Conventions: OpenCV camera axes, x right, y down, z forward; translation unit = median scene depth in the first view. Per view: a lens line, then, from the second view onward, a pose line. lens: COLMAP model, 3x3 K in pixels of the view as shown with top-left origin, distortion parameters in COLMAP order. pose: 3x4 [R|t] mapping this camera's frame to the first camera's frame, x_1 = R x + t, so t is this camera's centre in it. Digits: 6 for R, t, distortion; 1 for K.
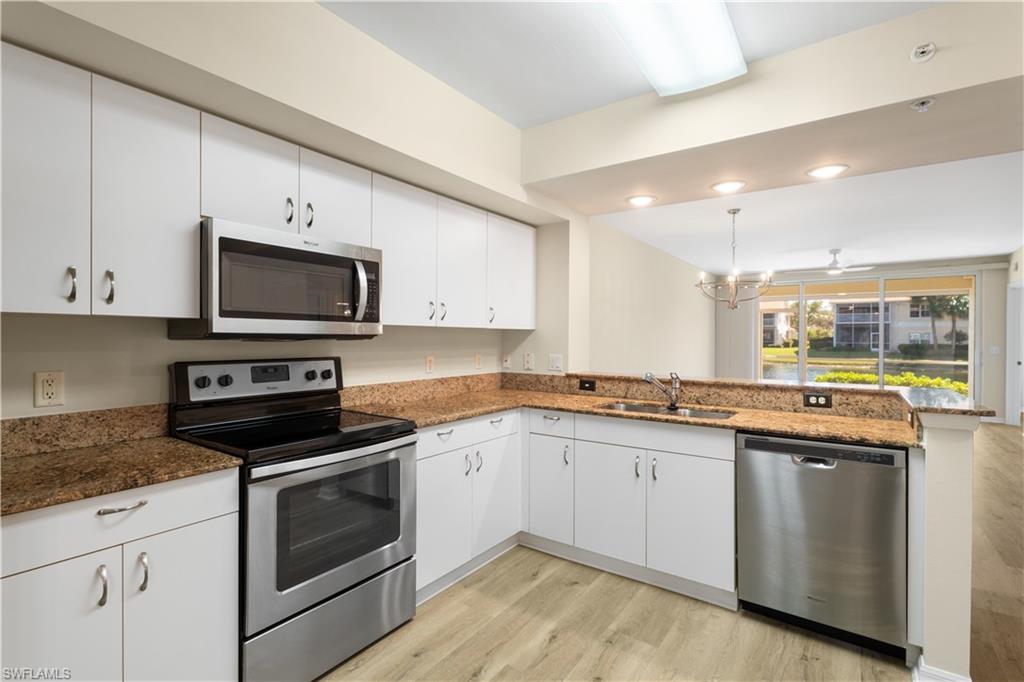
lens RADIAL K [[477.7, 0, 512.2], [0, 477.7, 343.2], [0, 0, 1]] dist [0.011596, -0.000582]
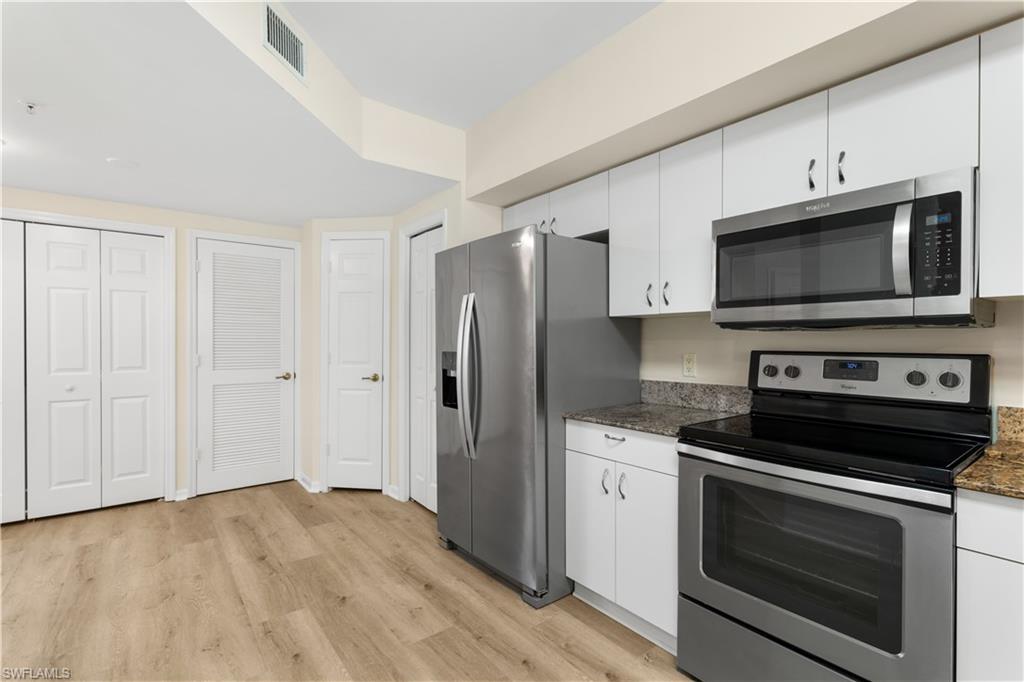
lens RADIAL K [[477.7, 0, 515.5], [0, 477.7, 339.4], [0, 0, 1]] dist [0.011596, -0.000582]
pose [[-0.283633, -0.012605, -0.958850, 0.522568], [-0.015998, 0.999837, -0.008412, 0.031123], [0.958799, 0.012953, -0.283788, 0.775625]]
